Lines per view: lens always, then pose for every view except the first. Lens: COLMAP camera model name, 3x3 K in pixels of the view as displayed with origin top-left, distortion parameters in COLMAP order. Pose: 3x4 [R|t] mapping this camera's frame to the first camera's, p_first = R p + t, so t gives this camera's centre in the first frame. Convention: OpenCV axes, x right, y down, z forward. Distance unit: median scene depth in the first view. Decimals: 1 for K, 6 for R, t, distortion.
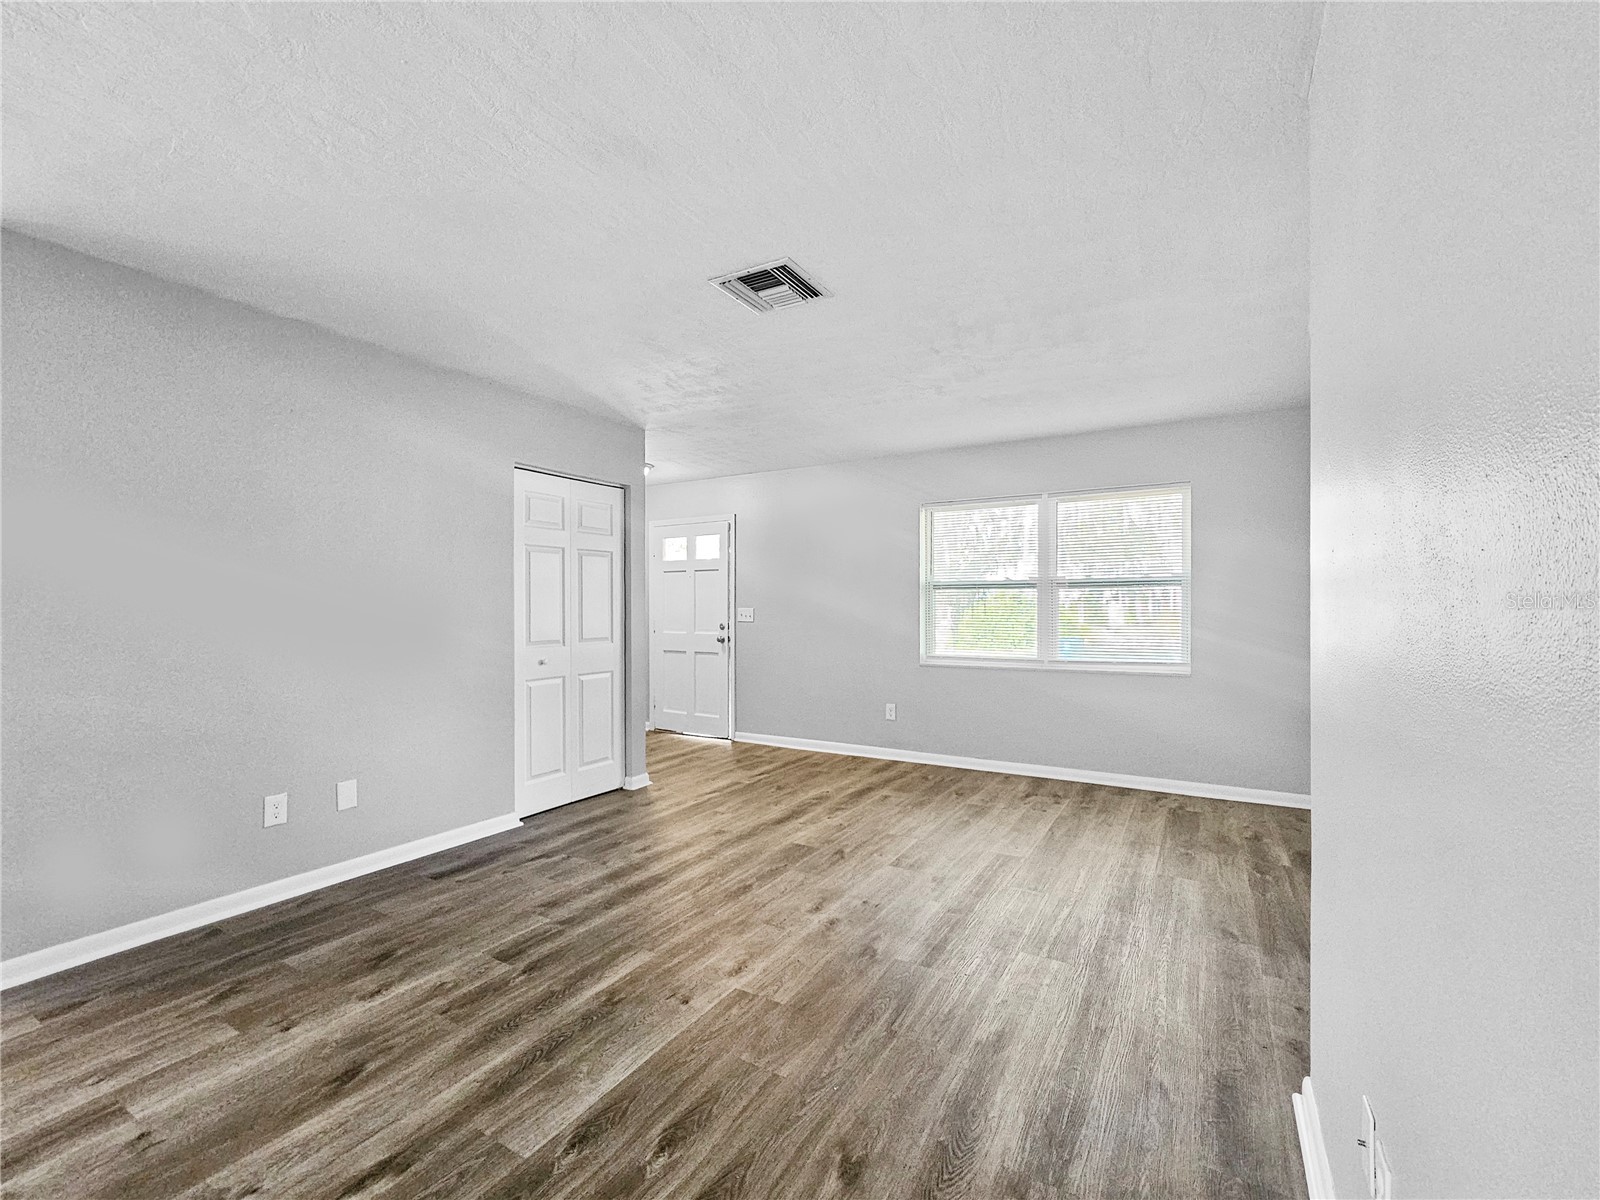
lens RADIAL K [[688.1, 0, 797.6], [0, 688.1, 599.0], [0, 0, 1]] dist [0.002070, 0.000649]
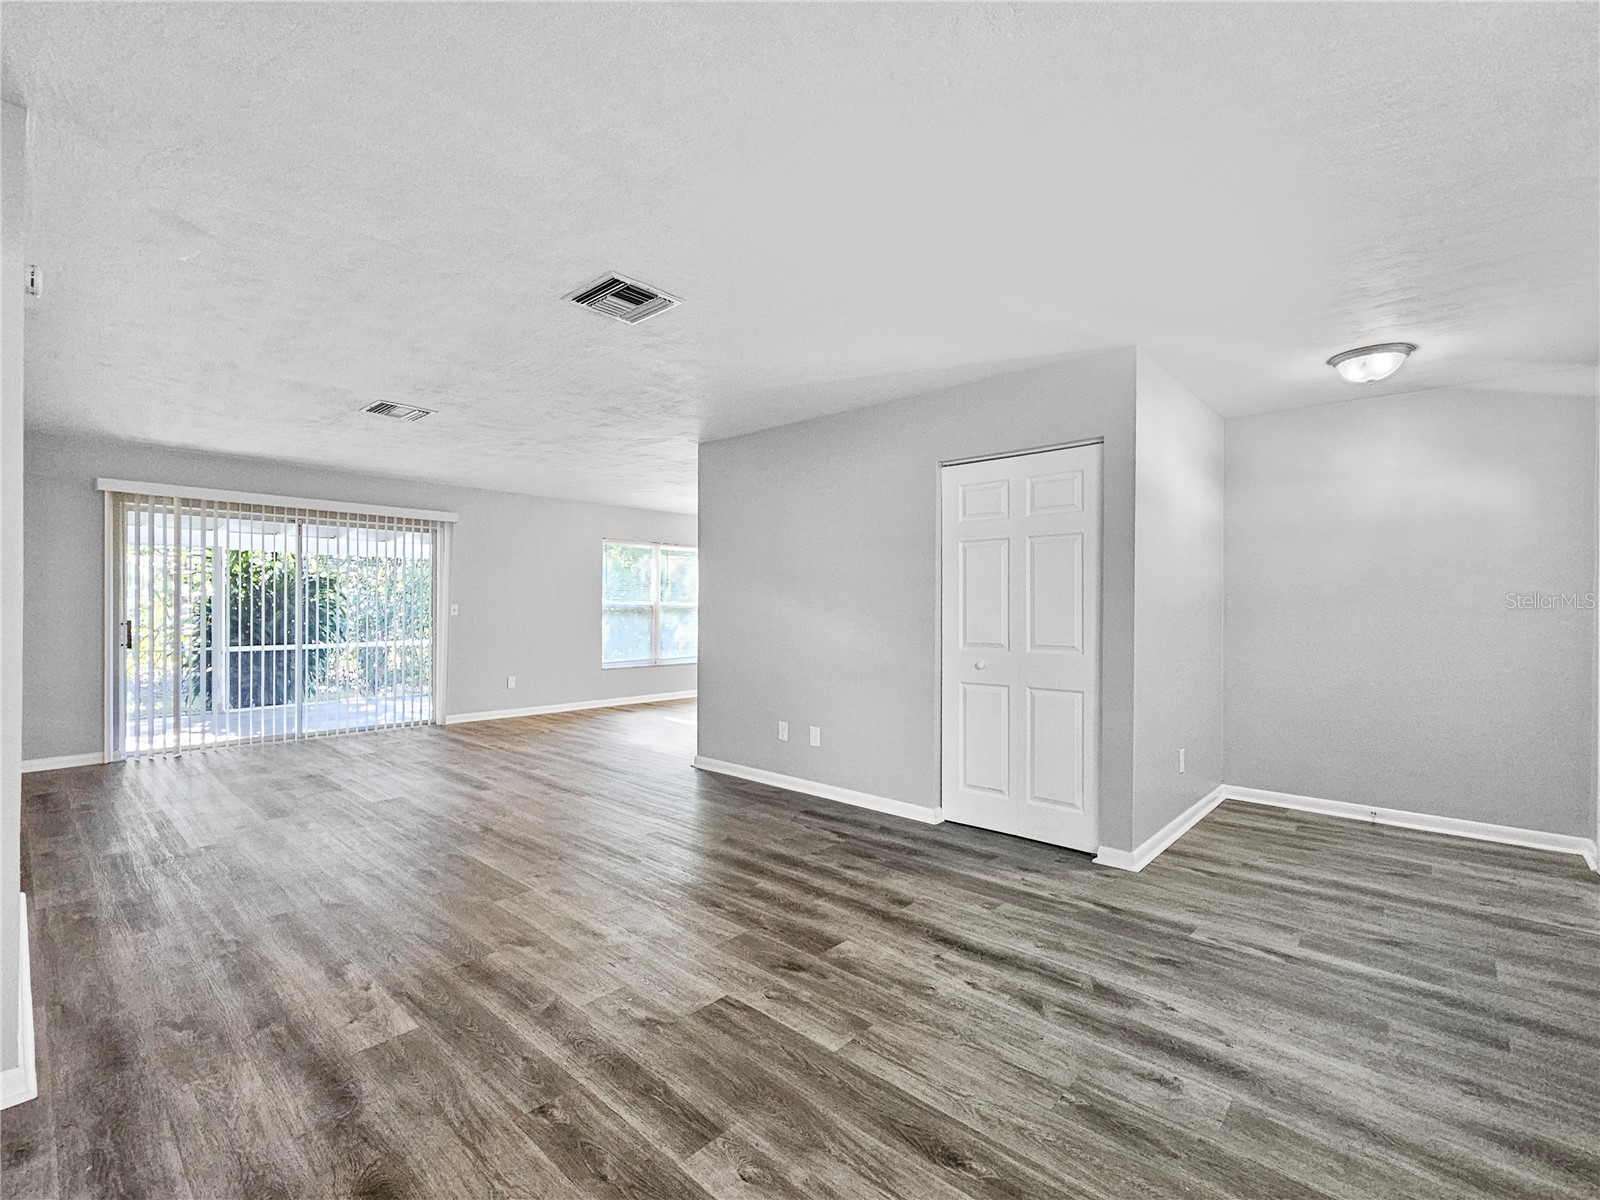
lens RADIAL K [[728.3, 0, 791.6], [0, 728.3, 606.3], [0, 0, 1]] dist [0.004164, 0.000106]
pose [[-0.216956, -0.007496, -0.976153, 0.648594], [0.009131, 0.999911, -0.009708, 0.019958], [0.976139, -0.011019, -0.216869, 0.987345]]
